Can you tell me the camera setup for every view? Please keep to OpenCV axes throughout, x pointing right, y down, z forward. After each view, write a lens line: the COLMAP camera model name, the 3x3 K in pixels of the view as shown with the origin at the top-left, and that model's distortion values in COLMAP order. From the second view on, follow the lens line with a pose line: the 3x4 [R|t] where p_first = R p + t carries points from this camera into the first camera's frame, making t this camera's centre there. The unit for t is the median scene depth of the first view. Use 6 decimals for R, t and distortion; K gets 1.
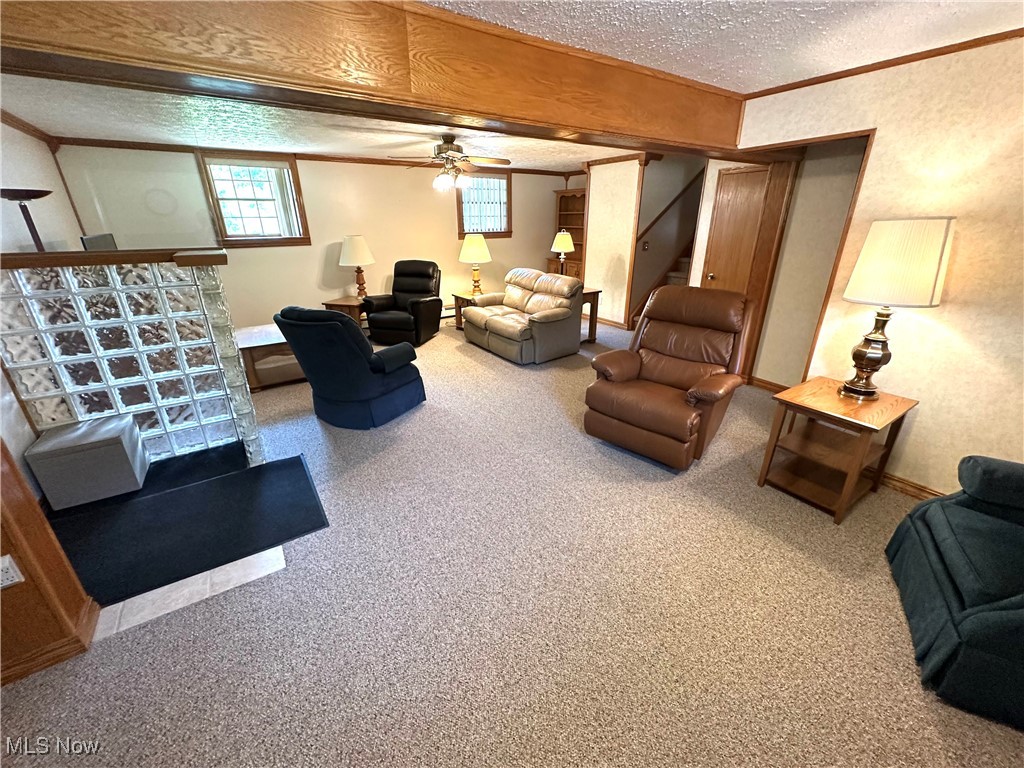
lens RADIAL K [[409.4, 0, 510.2], [0, 409.4, 386.1], [0, 0, 1]] dist [-0.004920, -0.000021]
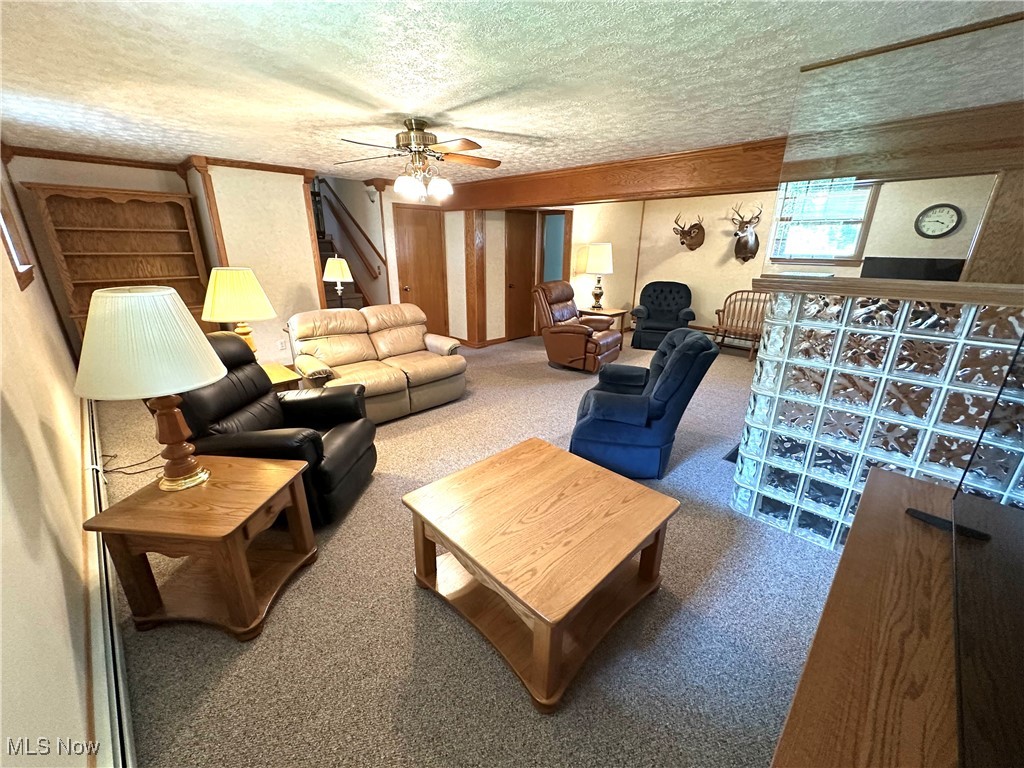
lens RADIAL K [[409.4, 0, 511.5], [0, 409.4, 381.7], [0, 0, 1]] dist [-0.004920, -0.000021]
pose [[-0.195292, -0.311286, 0.930033, -0.769741], [0.363823, 0.857634, 0.363450, -0.345257], [-0.910765, 0.409347, -0.054236, 0.860600]]
